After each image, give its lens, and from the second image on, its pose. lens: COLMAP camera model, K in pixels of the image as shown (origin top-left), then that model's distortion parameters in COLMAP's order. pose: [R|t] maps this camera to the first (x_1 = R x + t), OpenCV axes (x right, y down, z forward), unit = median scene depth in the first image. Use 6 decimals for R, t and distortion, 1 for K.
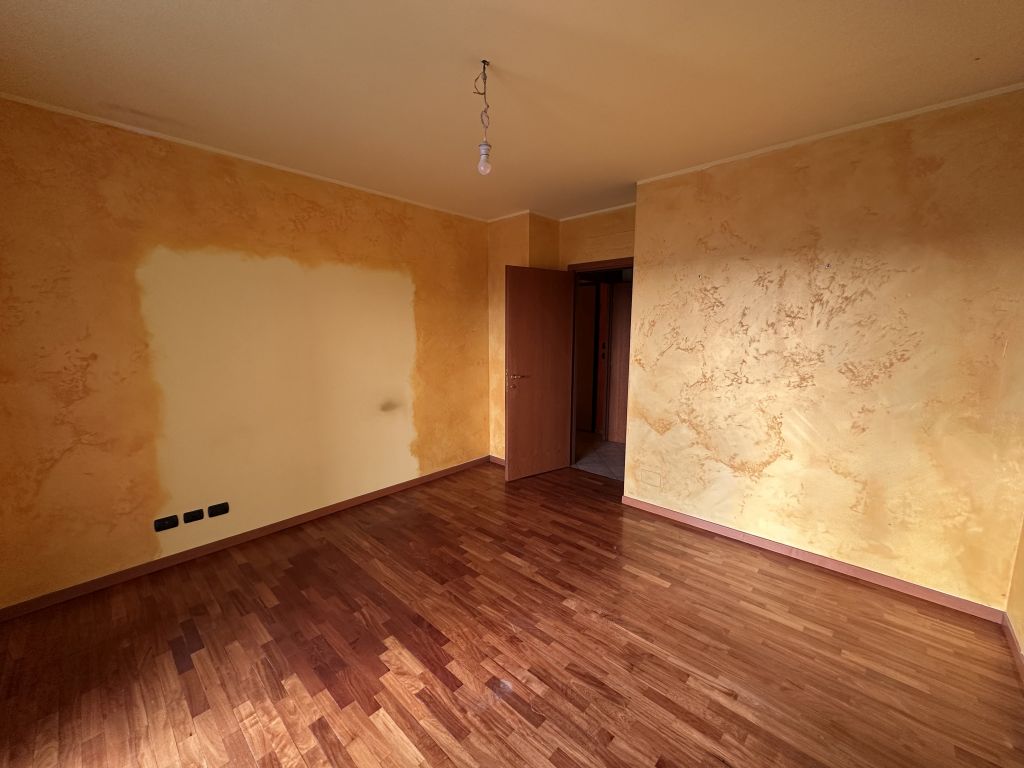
lens RADIAL K [[409.7, 0, 511.8], [0, 409.7, 385.2], [0, 0, 1]] dist [-0.000185, 0.000974]
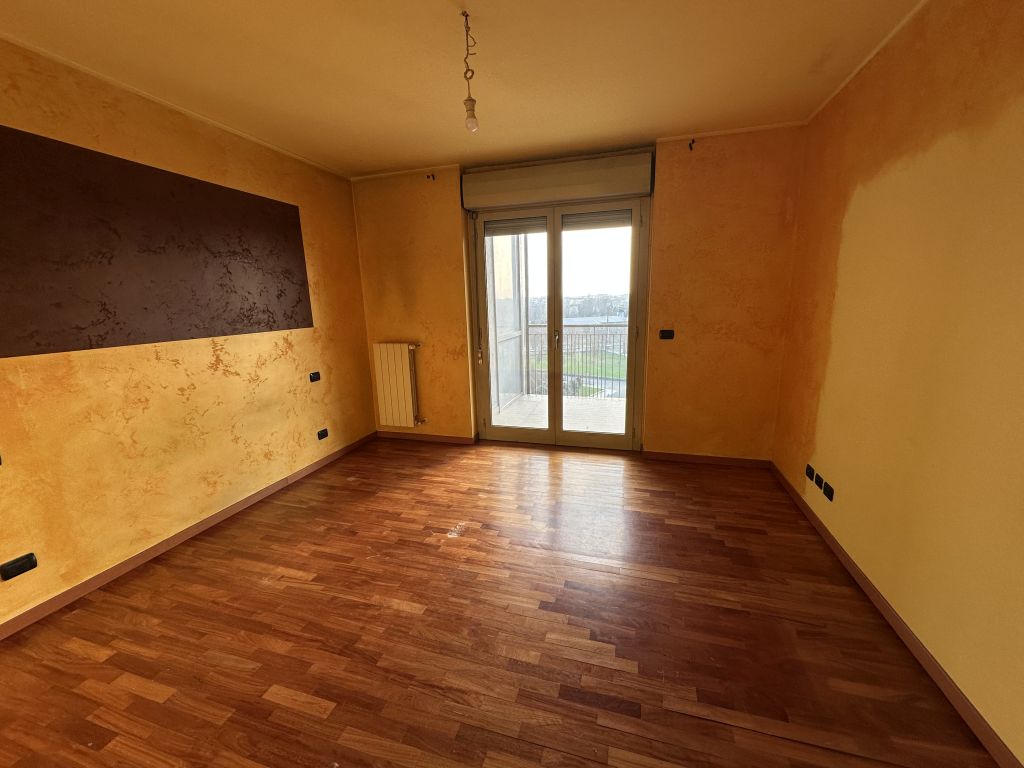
lens RADIAL K [[409.7, 0, 511.8], [0, 409.7, 385.2], [0, 0, 1]] dist [-0.000185, 0.000974]
pose [[-0.896332, 0.114674, -0.428297, 0.267304], [-0.032648, 0.946283, 0.321687, -0.190366], [0.442179, 0.302322, -0.844440, 1.607191]]
